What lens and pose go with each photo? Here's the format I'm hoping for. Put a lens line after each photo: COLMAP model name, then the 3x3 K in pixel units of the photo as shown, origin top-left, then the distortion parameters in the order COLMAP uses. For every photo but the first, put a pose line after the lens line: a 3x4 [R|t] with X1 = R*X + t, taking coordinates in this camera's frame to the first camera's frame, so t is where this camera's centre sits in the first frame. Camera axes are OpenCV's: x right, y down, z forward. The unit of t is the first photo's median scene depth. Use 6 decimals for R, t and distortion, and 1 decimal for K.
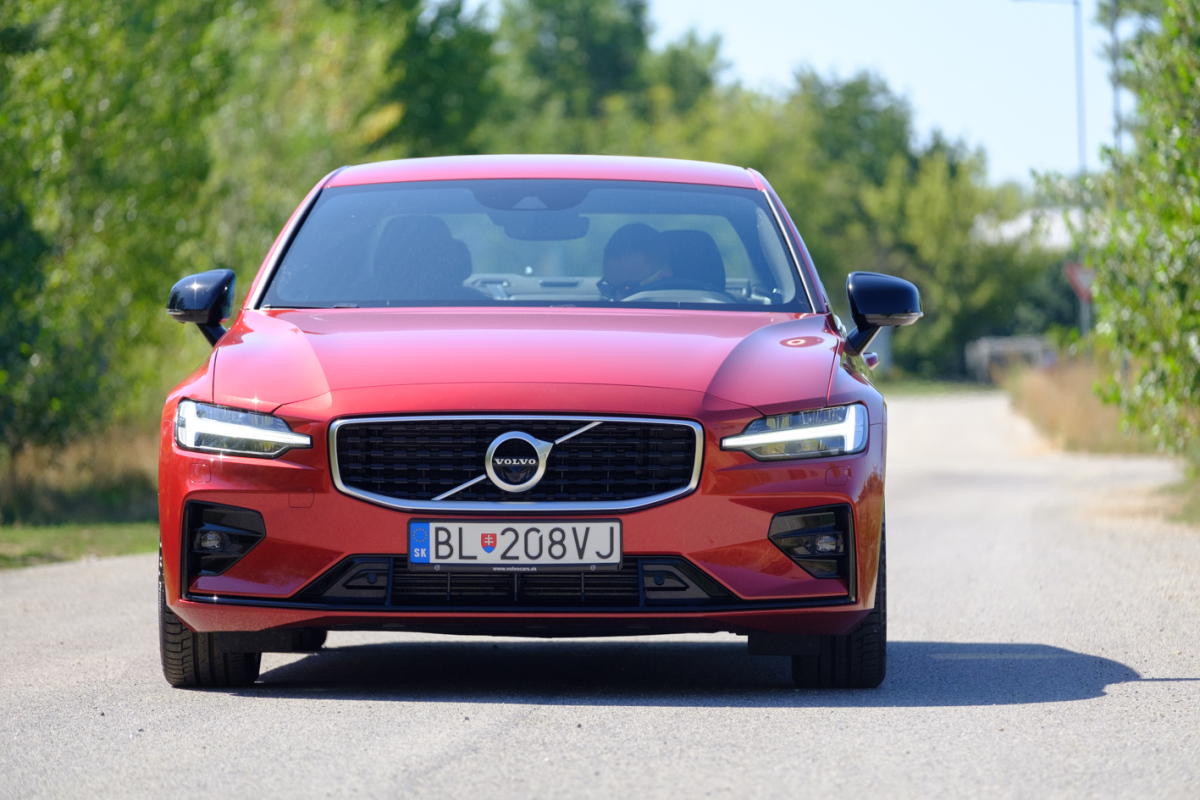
lens RADIAL K [[6948.6, 0, 603.2], [0, 6948.6, 402.6], [0, 0, 1]] dist [0.769667, 0.000000]
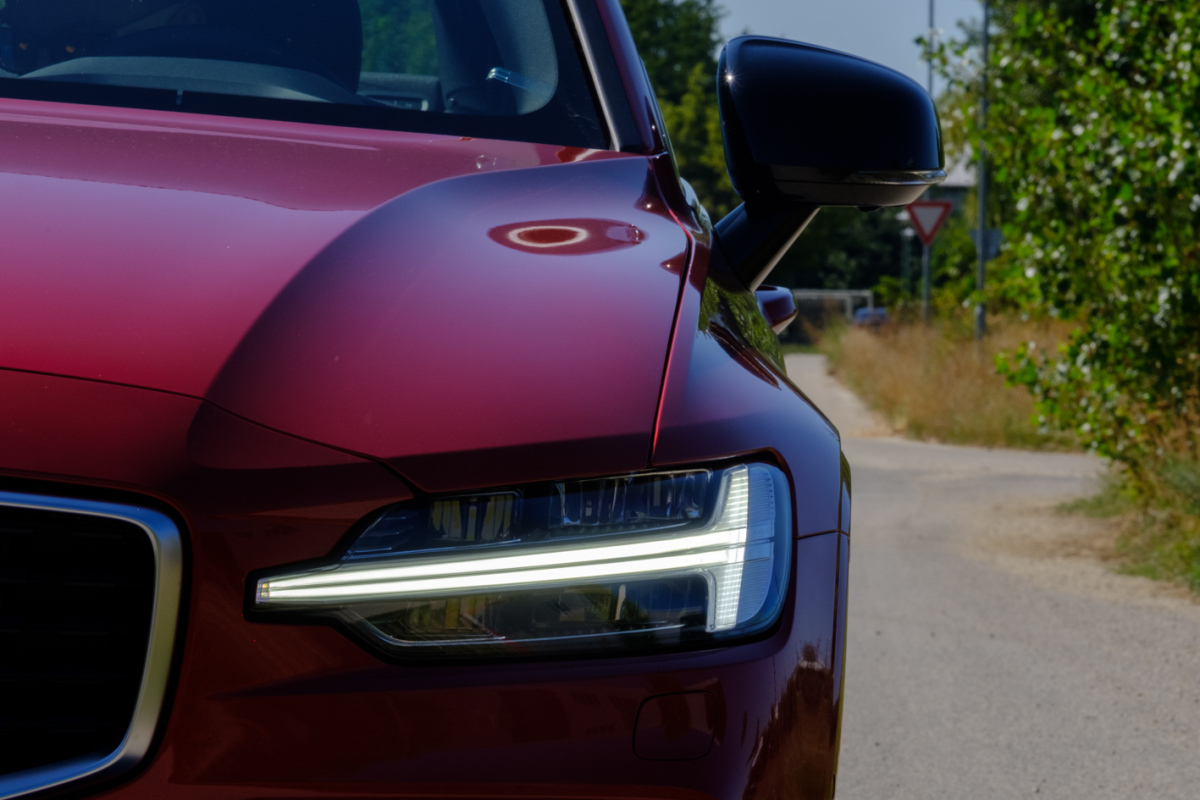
lens RADIAL K [[7843.5, 0, 600.2], [0, 7843.5, 399.8], [0, 0, 1]] dist [-0.277465, 0.000000]
pose [[0.998351, 0.047281, 0.032564, 0.020071], [-0.047510, 0.998851, 0.006281, -0.004067], [-0.032230, -0.007818, 0.999450, 0.694776]]
